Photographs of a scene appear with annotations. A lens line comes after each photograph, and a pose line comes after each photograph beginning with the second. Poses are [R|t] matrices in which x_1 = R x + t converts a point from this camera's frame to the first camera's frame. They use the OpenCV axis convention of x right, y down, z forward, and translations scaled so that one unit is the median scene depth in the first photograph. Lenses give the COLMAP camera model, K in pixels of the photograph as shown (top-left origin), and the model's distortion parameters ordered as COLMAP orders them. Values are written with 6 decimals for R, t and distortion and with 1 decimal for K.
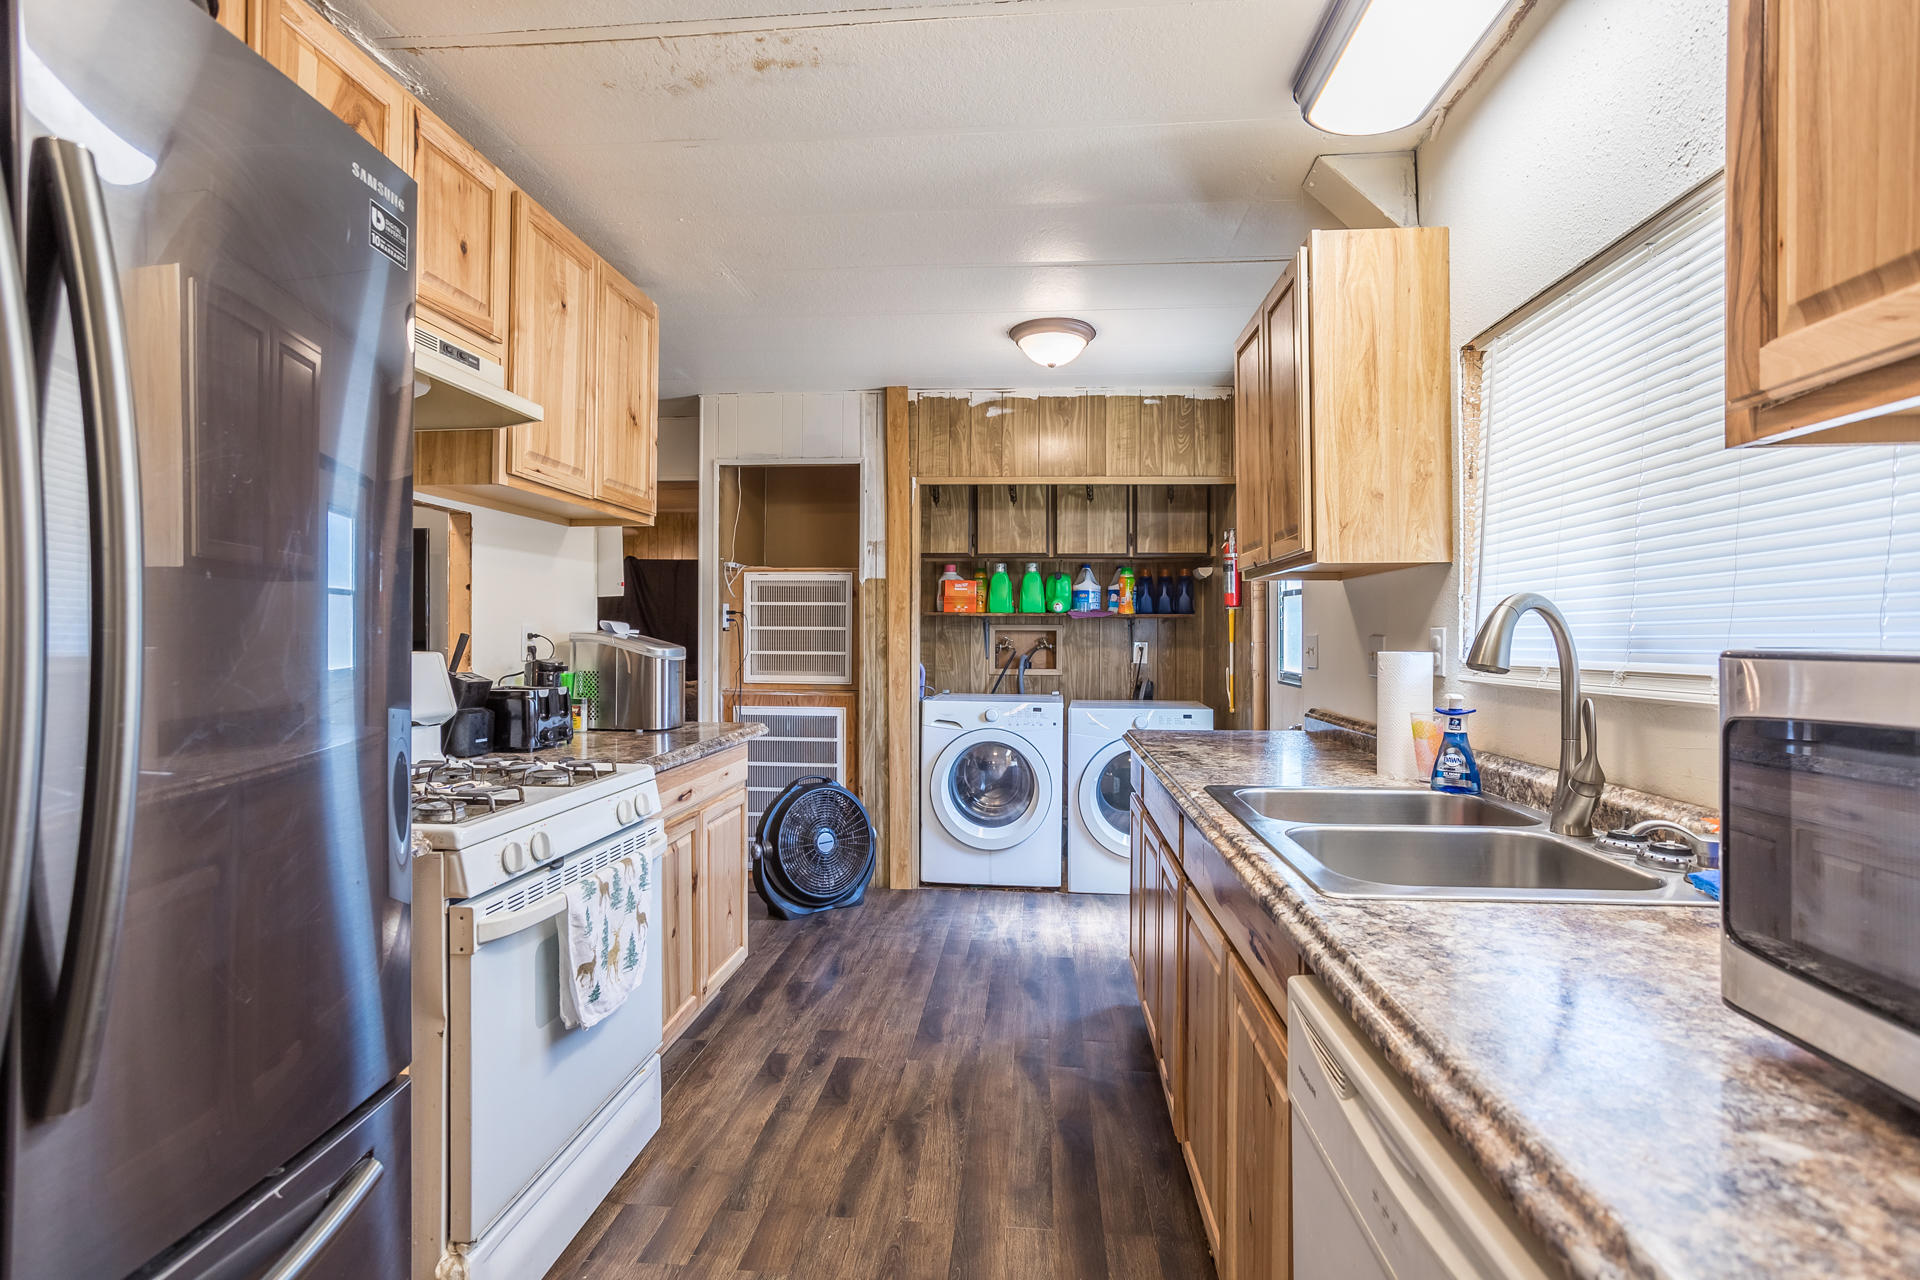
lens RADIAL K [[914.8, 0, 962.3], [0, 914.8, 633.8], [0, 0, 1]] dist [-0.028205, 0.017431]
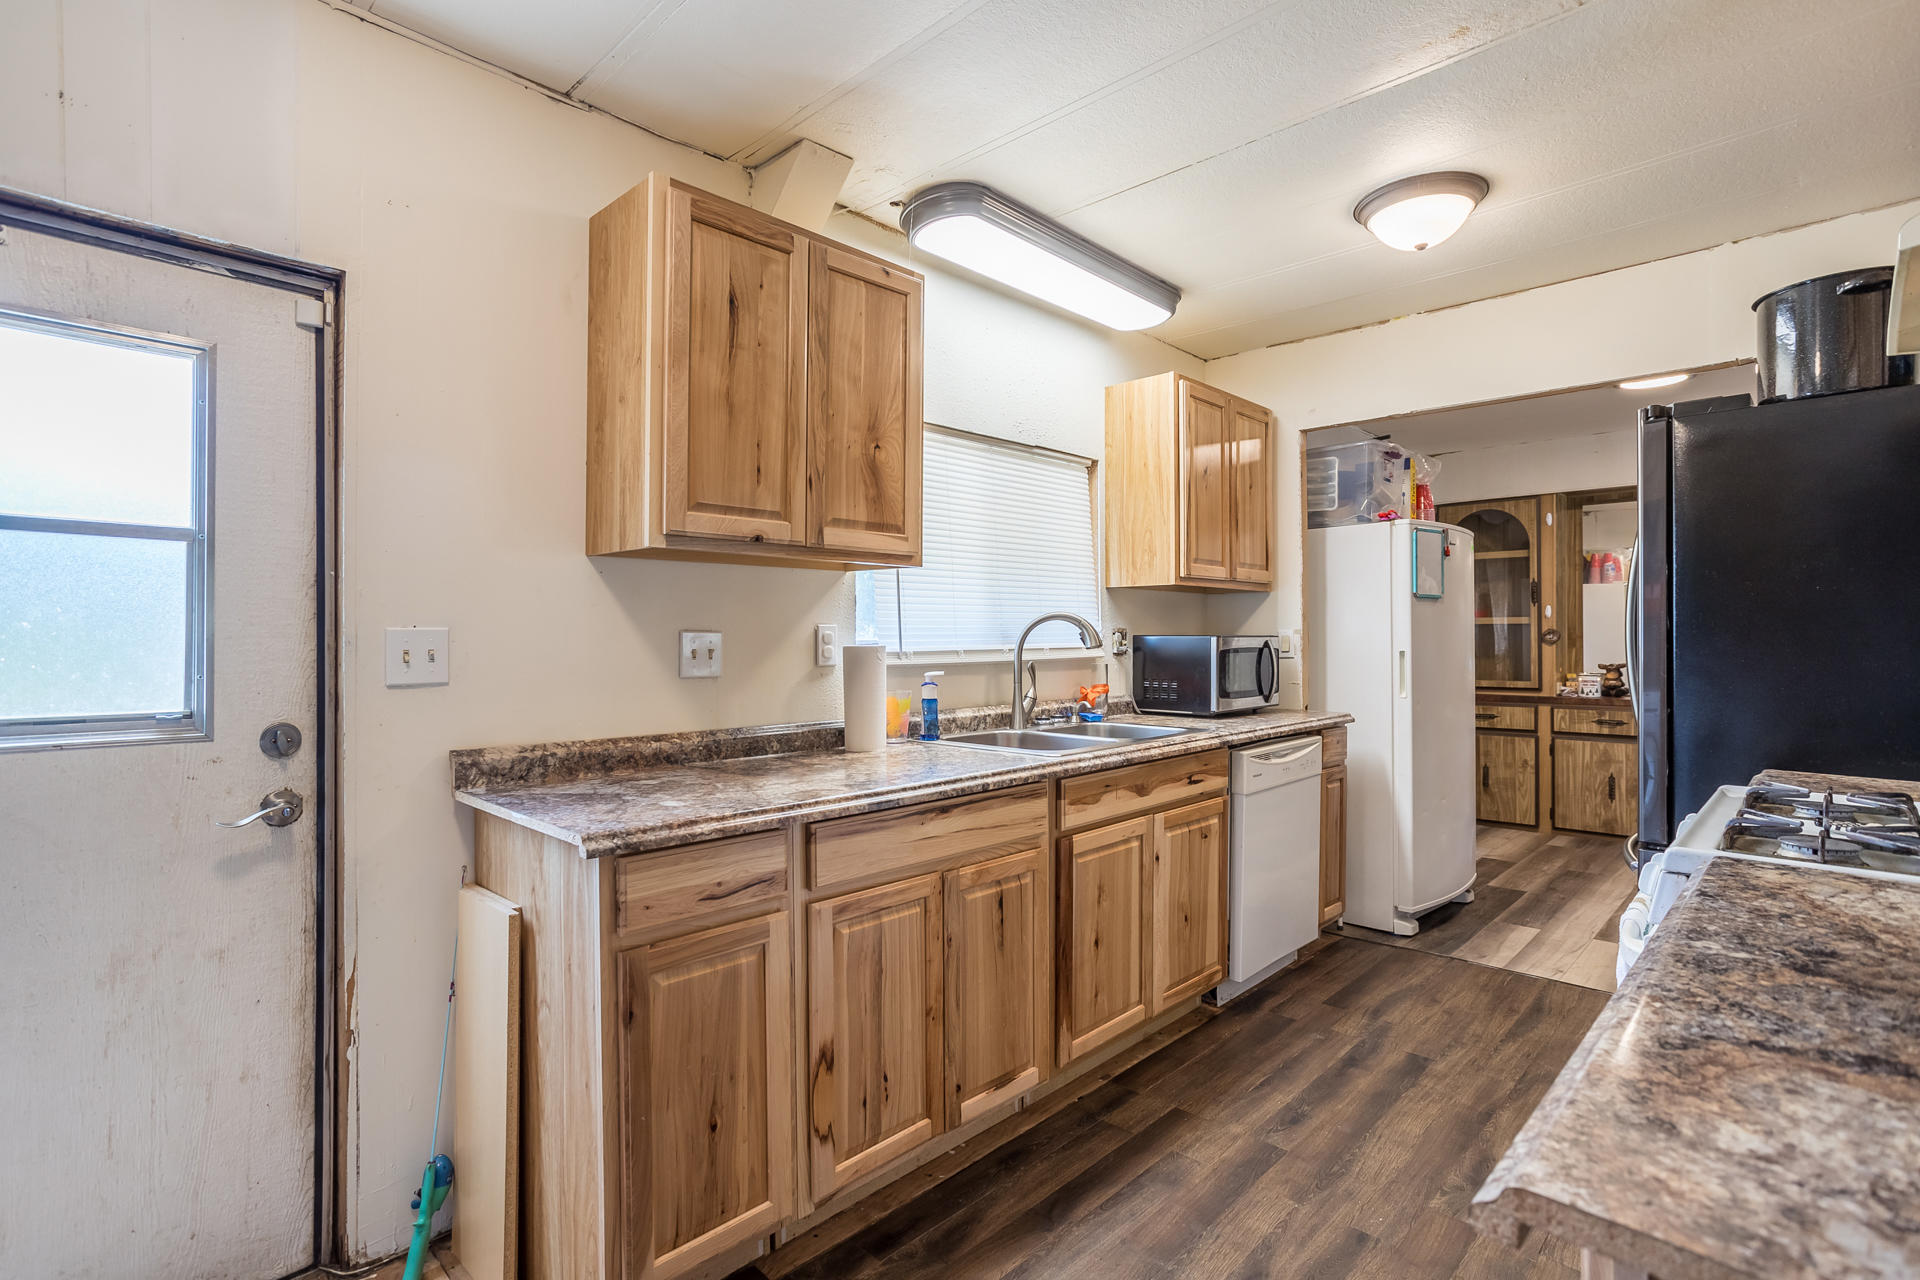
lens RADIAL K [[914.8, 0, 962.3], [0, 914.8, 633.8], [0, 0, 1]] dist [-0.028205, 0.017431]
pose [[-0.770115, -0.001079, 0.637904, -0.387464], [-0.002343, 0.999997, -0.001137, 0.003941], [-0.637900, -0.002370, -0.770115, 1.865635]]
